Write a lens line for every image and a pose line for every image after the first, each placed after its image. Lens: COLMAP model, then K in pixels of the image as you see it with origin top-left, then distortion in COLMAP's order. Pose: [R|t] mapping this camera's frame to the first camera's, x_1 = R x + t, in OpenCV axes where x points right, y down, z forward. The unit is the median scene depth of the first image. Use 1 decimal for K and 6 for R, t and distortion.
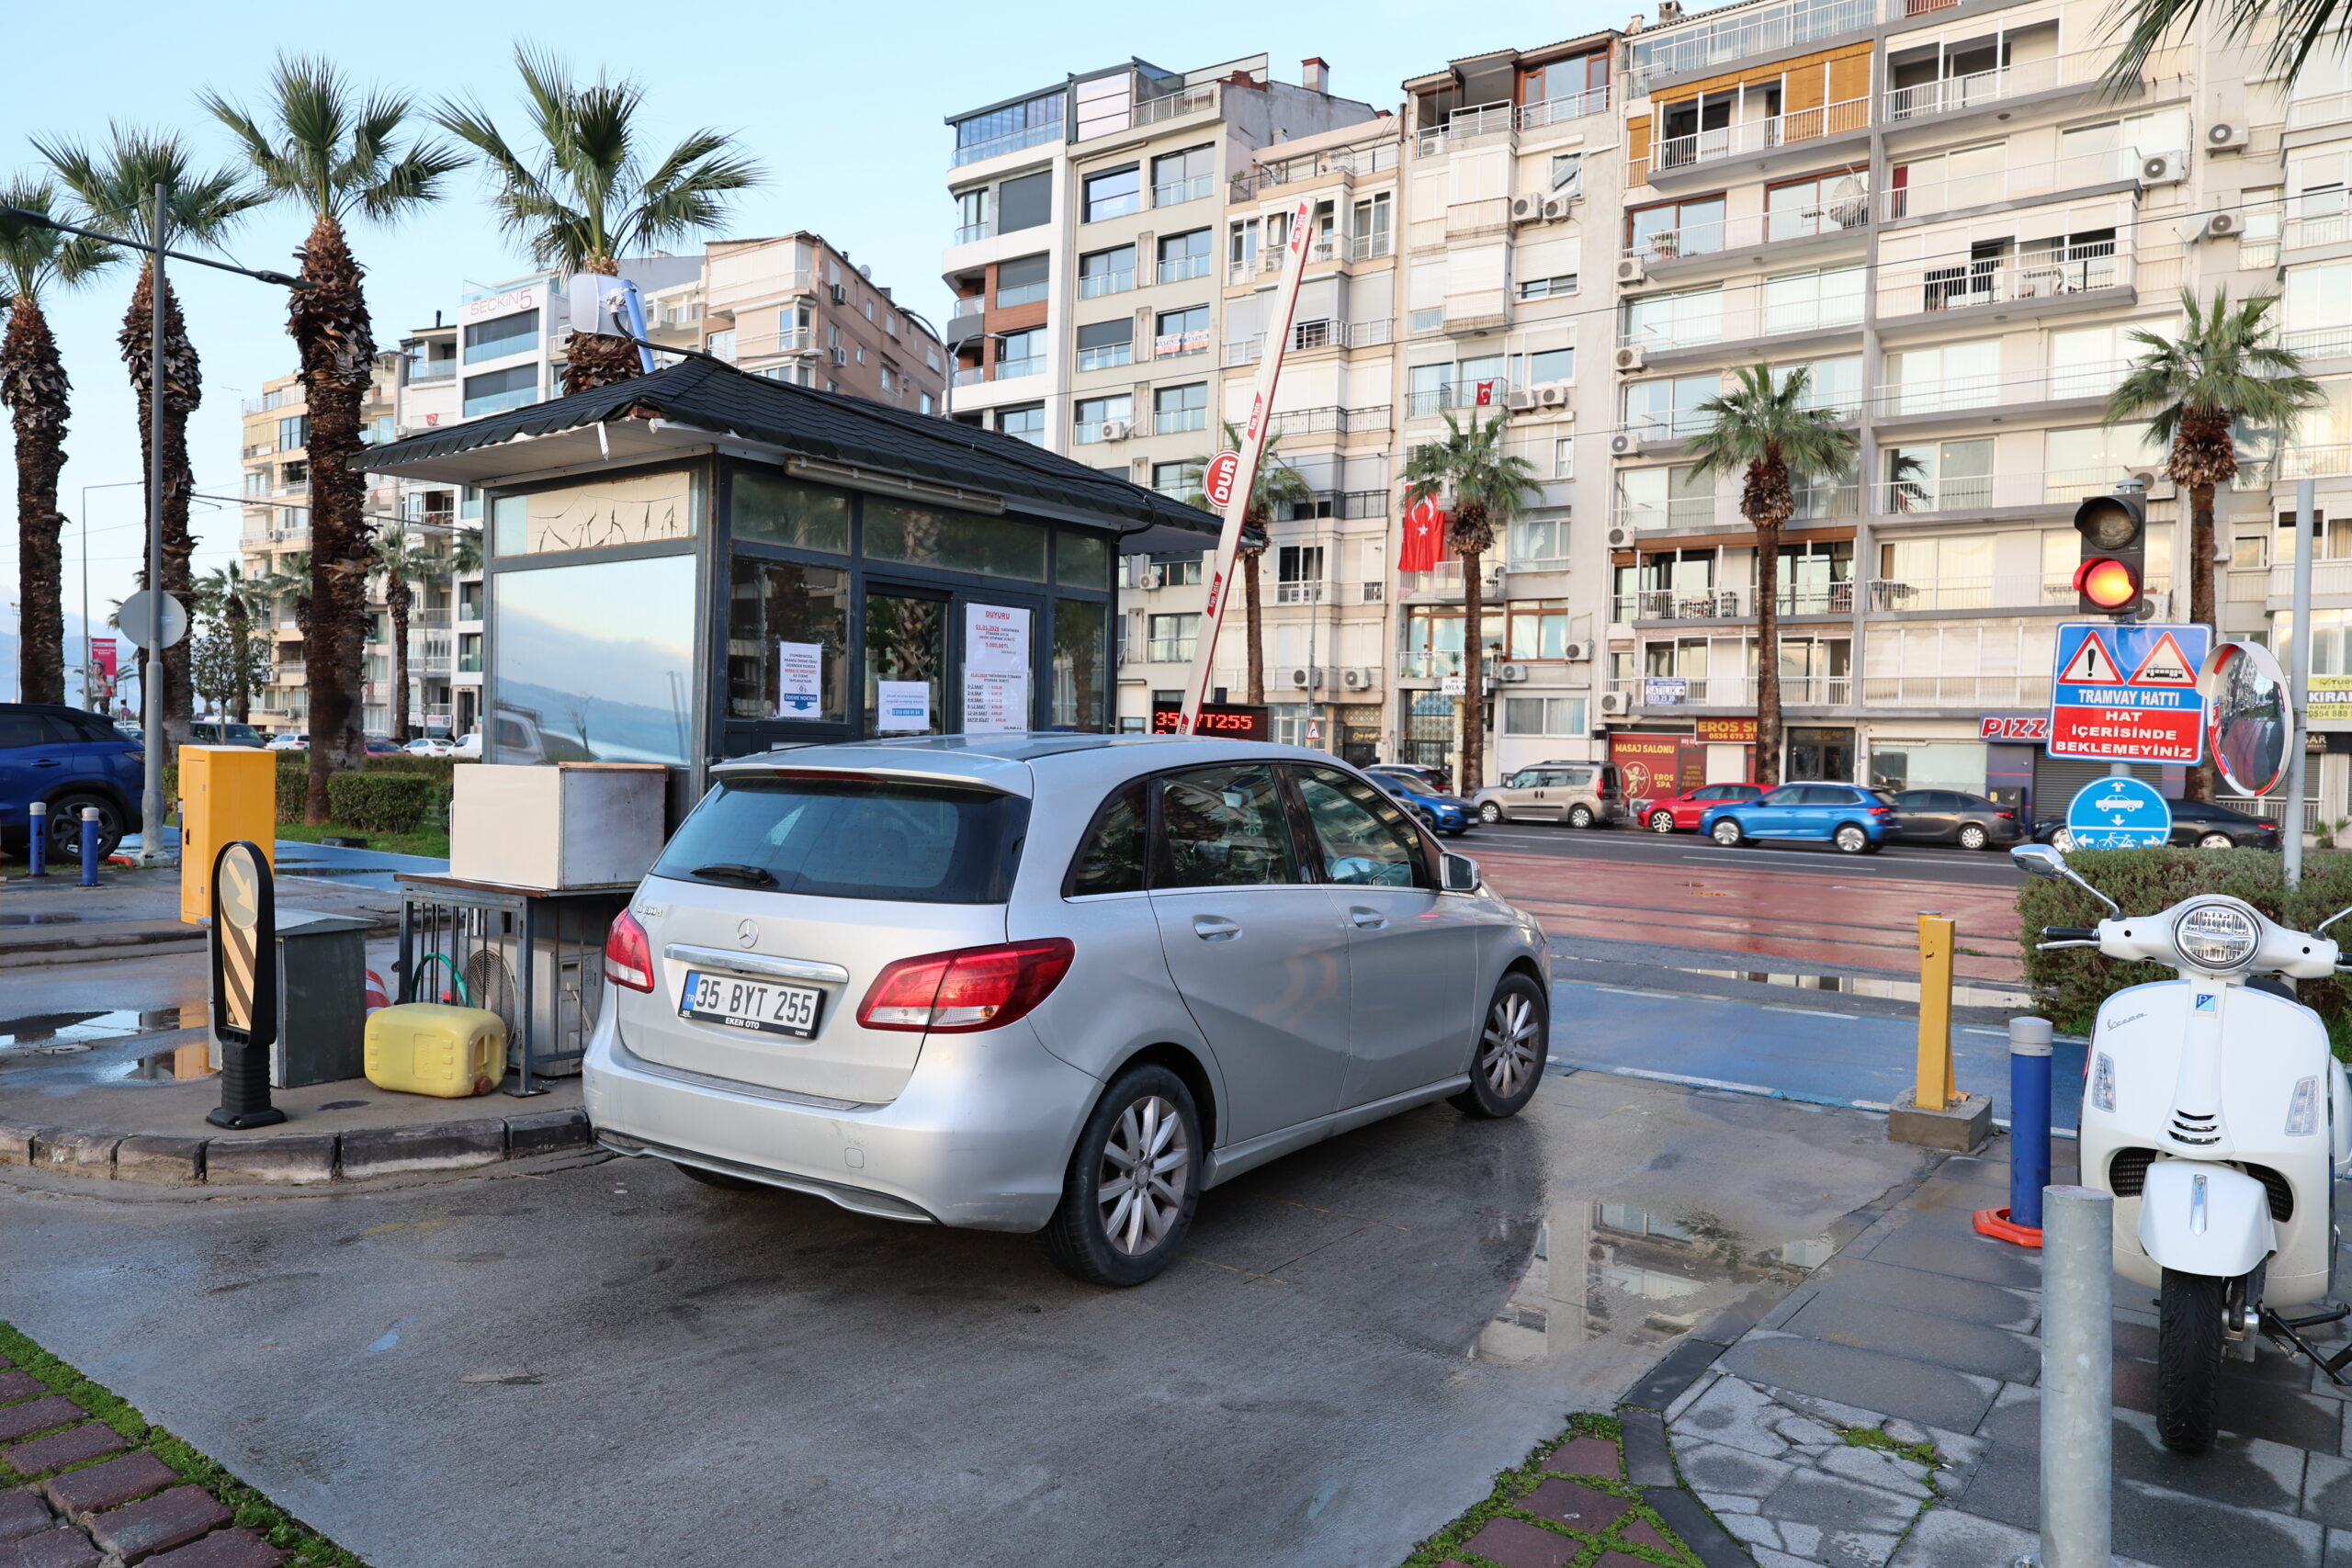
lens RADIAL K [[1601.2, 0, 1176.0], [0, 1601.2, 784.0], [0, 0, 1]] dist [-0.004486, -0.001986]
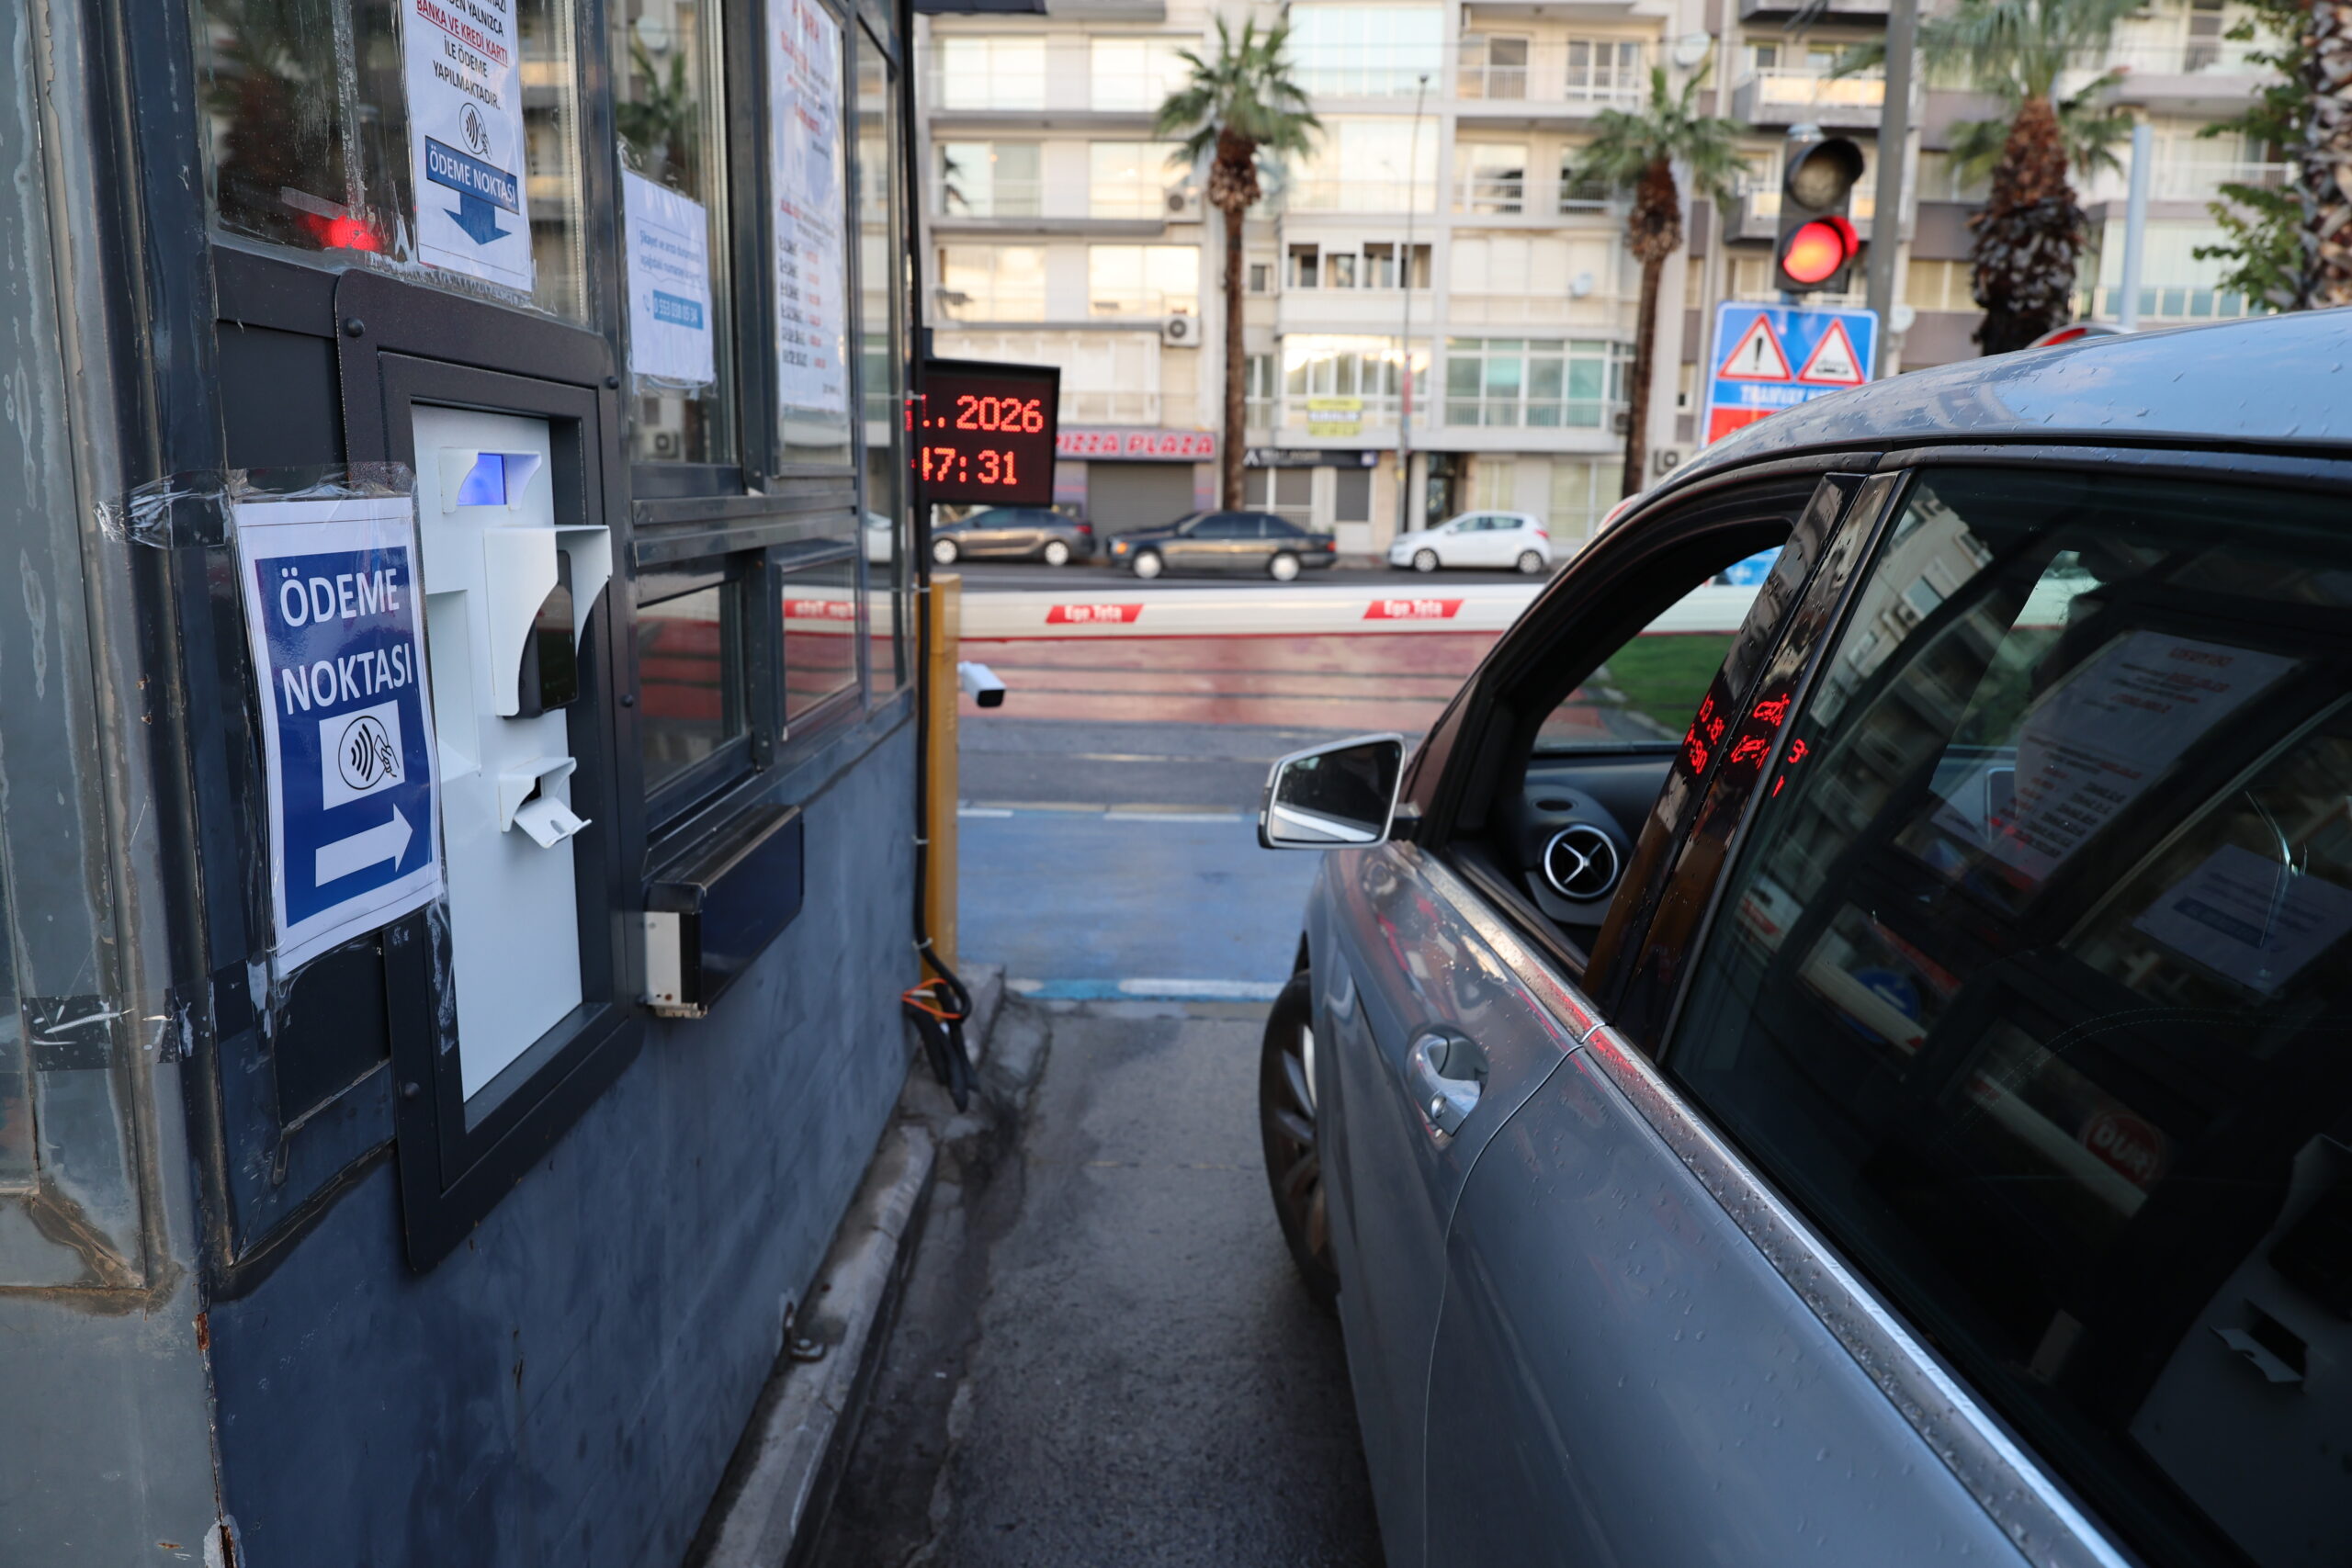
lens RADIAL K [[1601.2, 0, 1176.0], [0, 1601.2, 784.0], [0, 0, 1]] dist [-0.004486, -0.001986]
pose [[0.806215, -0.117016, 0.579935, -0.046440], [0.014691, 0.983902, 0.178103, -0.002120], [-0.591440, -0.135070, 0.794956, 0.126888]]
